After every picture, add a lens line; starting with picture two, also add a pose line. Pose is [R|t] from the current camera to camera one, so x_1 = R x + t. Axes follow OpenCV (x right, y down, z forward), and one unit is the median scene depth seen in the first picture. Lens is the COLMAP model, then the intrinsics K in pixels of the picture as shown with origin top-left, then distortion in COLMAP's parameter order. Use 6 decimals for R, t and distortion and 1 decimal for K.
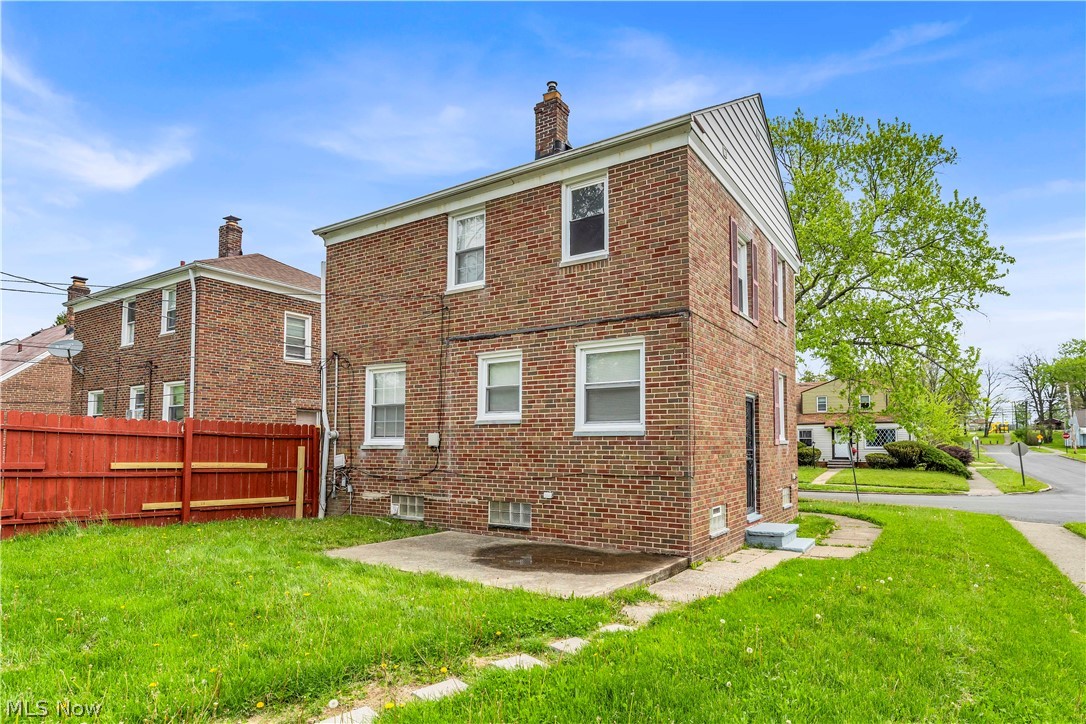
lens RADIAL K [[601.6, 0, 542.8], [0, 601.6, 421.9], [0, 0, 1]] dist [0.001211, 0.000045]
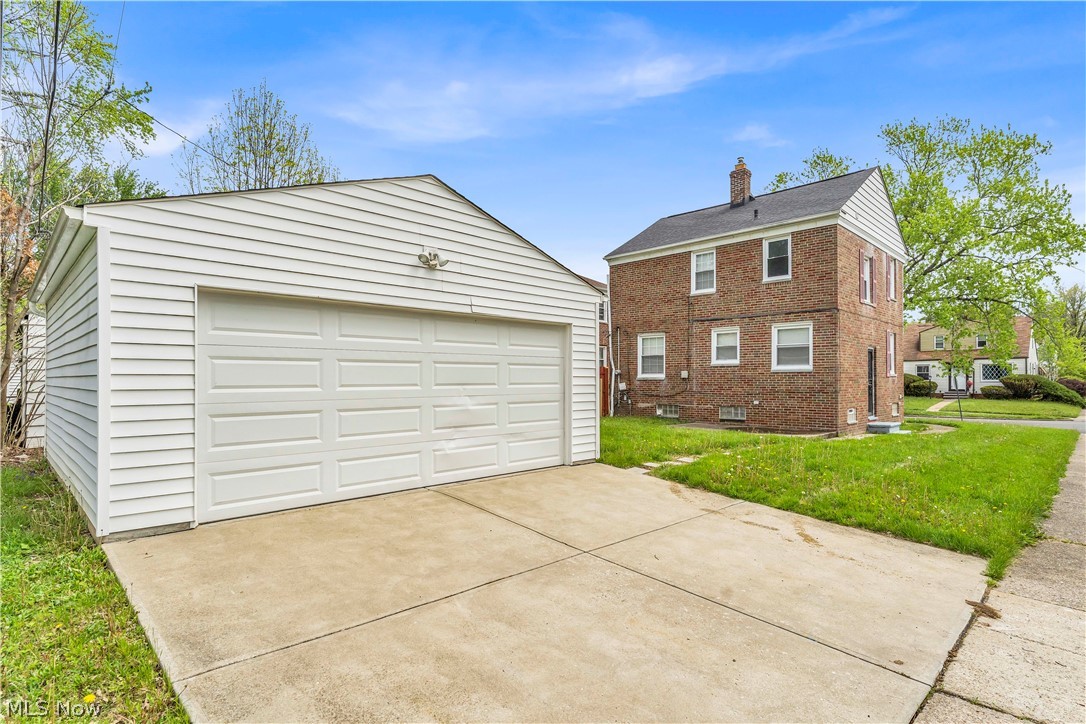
lens RADIAL K [[555.3, 0, 542.8], [0, 555.3, 378.4], [0, 0, 1]] dist [0.001983, -0.000175]
pose [[0.980350, -0.003706, -0.197232, -0.262961], [0.010405, 0.999403, 0.032938, -0.018951], [0.196992, -0.034343, 0.979803, -0.747979]]
